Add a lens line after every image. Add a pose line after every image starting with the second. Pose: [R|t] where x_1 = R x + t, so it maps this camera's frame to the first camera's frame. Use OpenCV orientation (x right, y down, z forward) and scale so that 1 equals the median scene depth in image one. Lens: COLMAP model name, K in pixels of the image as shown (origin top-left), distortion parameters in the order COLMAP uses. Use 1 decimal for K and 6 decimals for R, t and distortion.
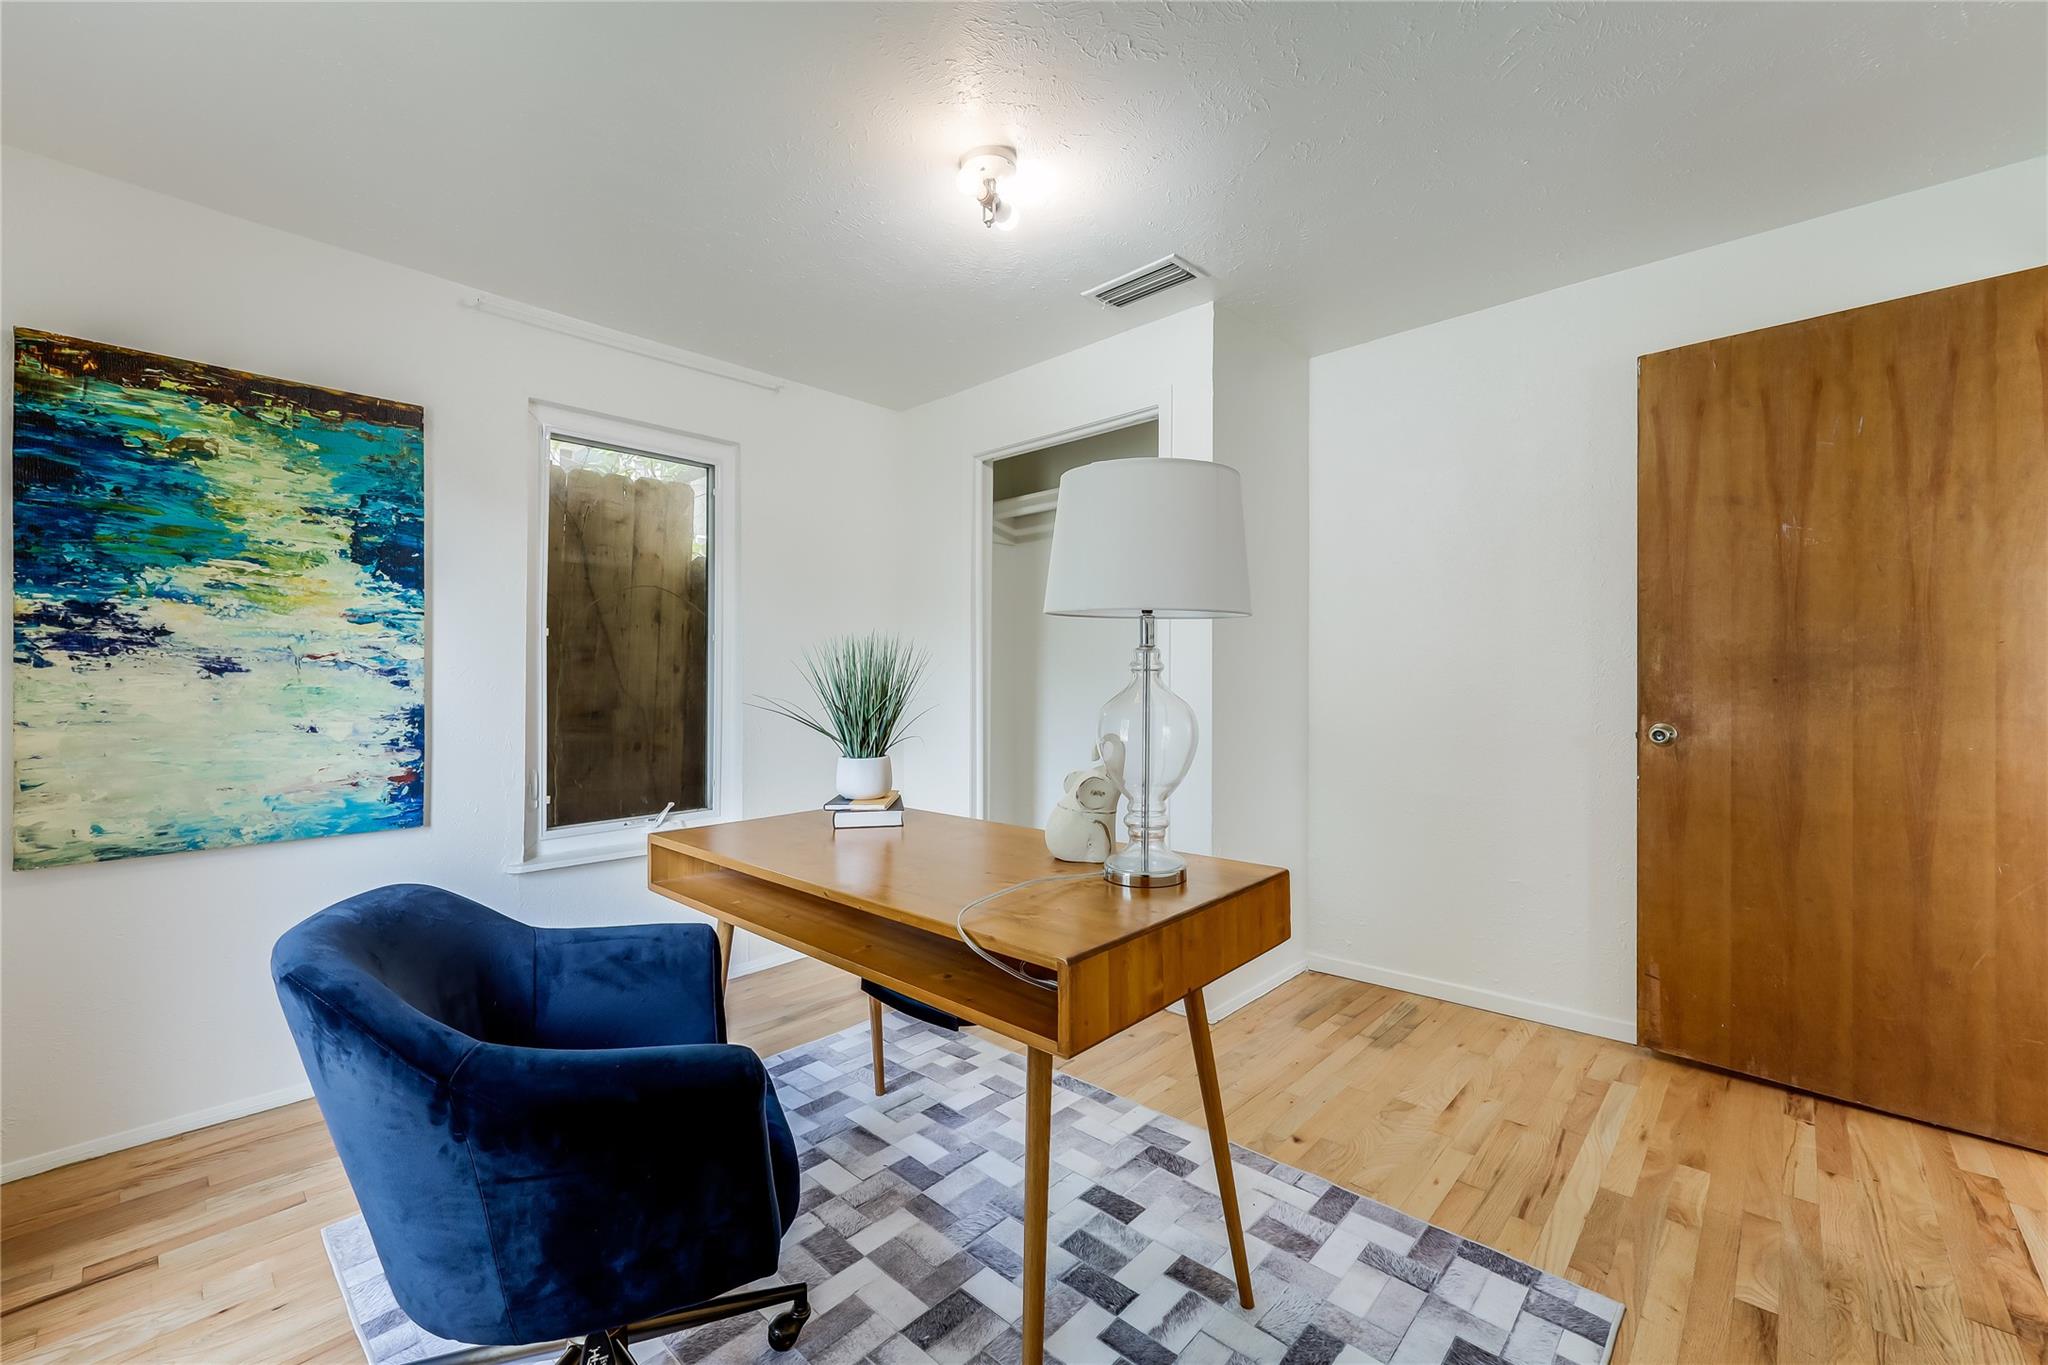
lens RADIAL K [[821.6, 0, 1022.0], [0, 821.6, 688.0], [0, 0, 1]] dist [-0.000743, -0.000067]
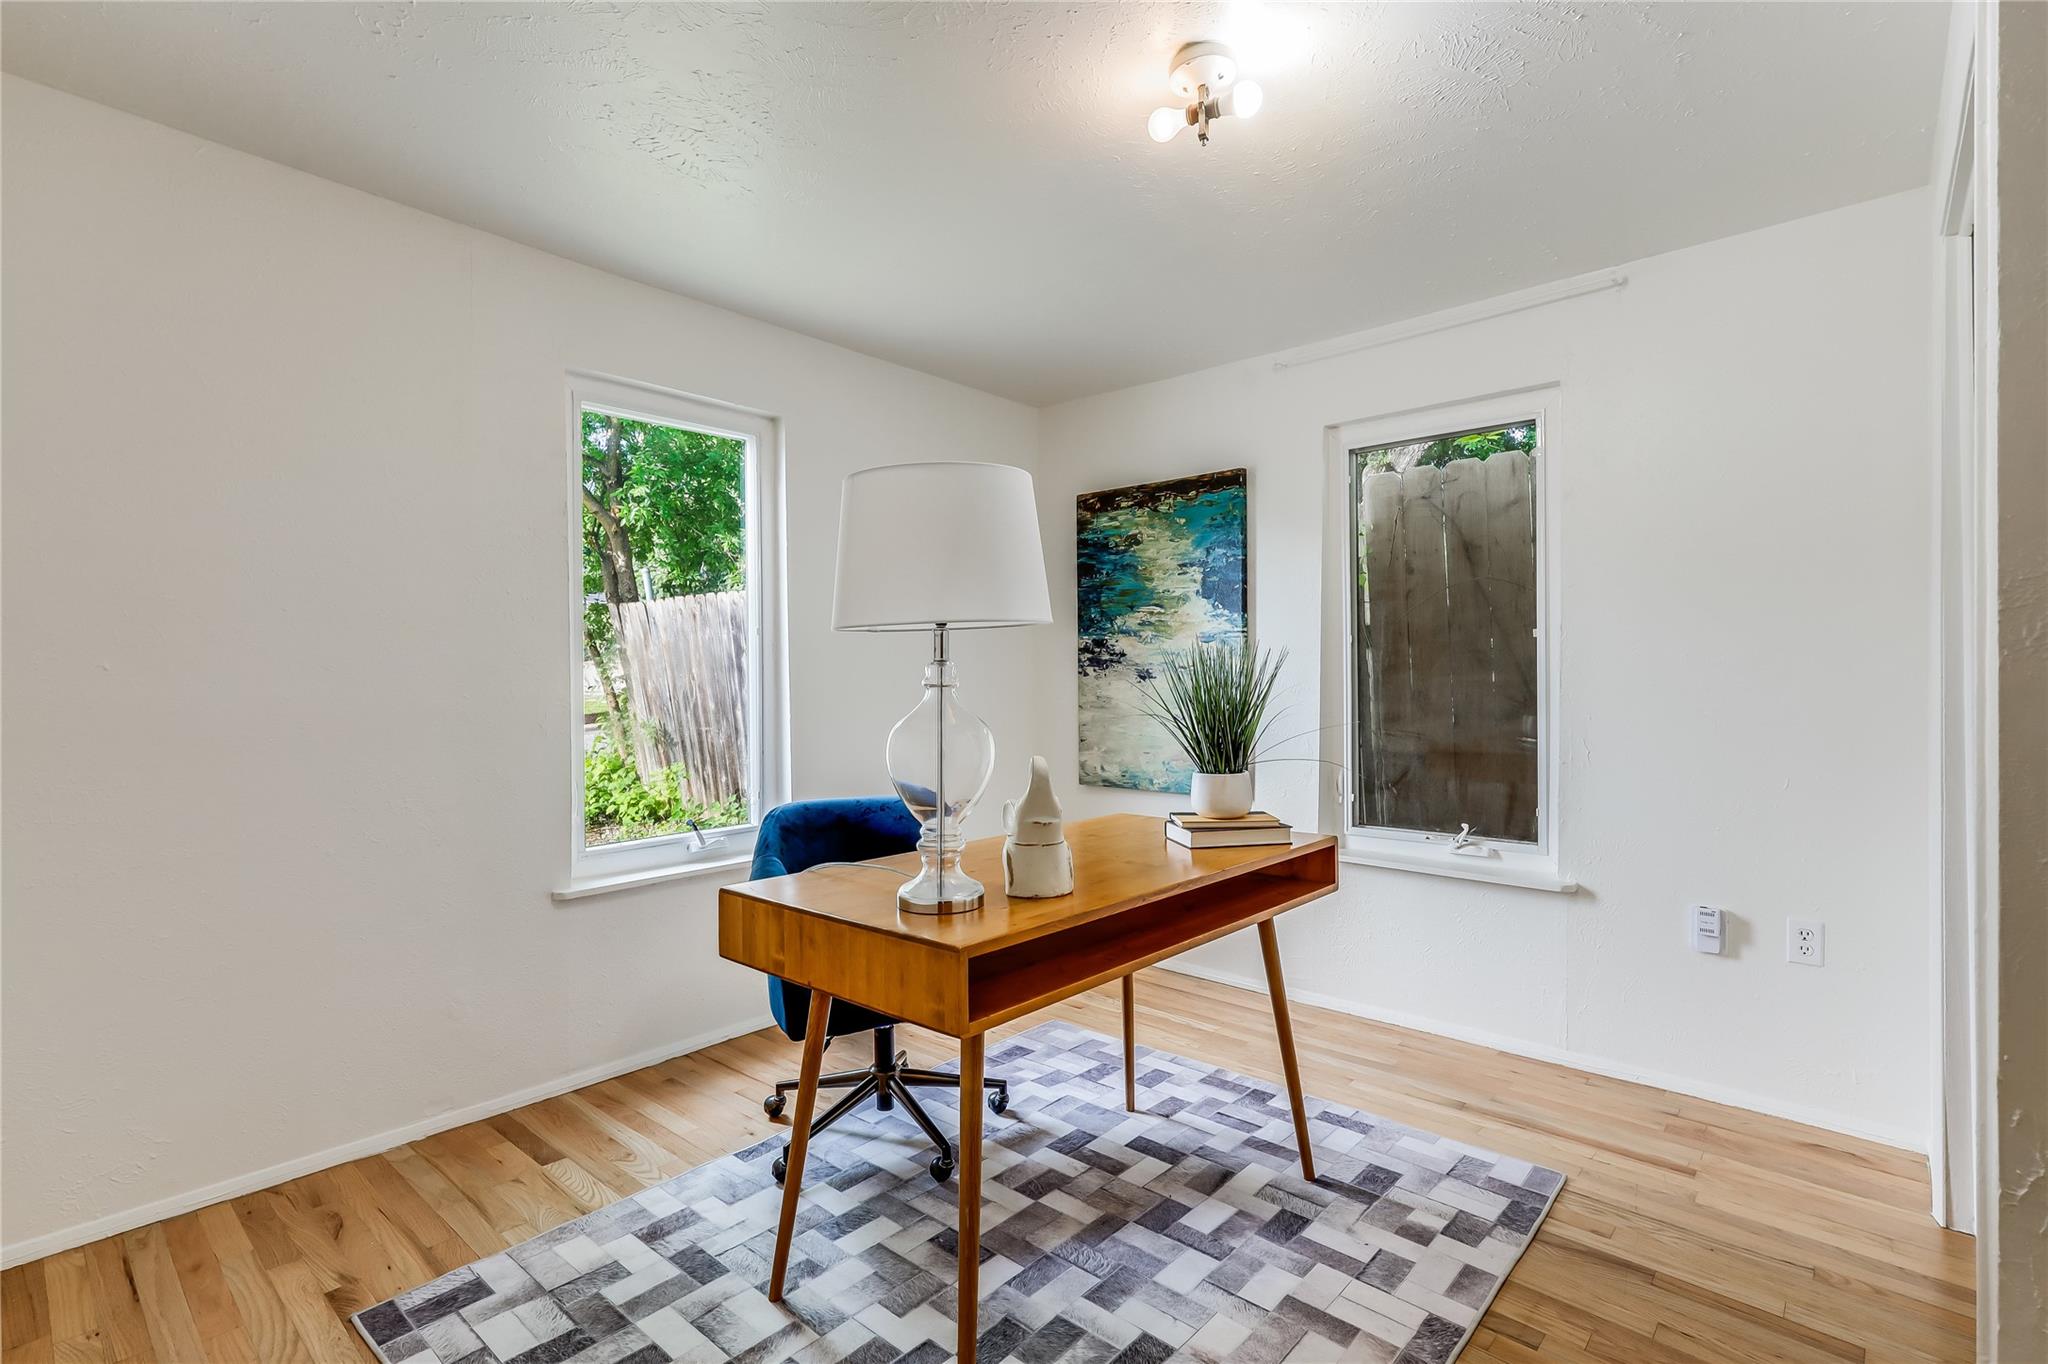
lens RADIAL K [[946.9, 0, 1022.4], [0, 946.9, 704.3], [0, 0, 1]] dist [0.002721, 0.000247]
pose [[0.025015, 0.030499, -0.999222, 0.848005], [-0.008691, 0.999503, 0.030290, -0.023523], [0.999649, 0.007927, 0.025268, 0.733729]]
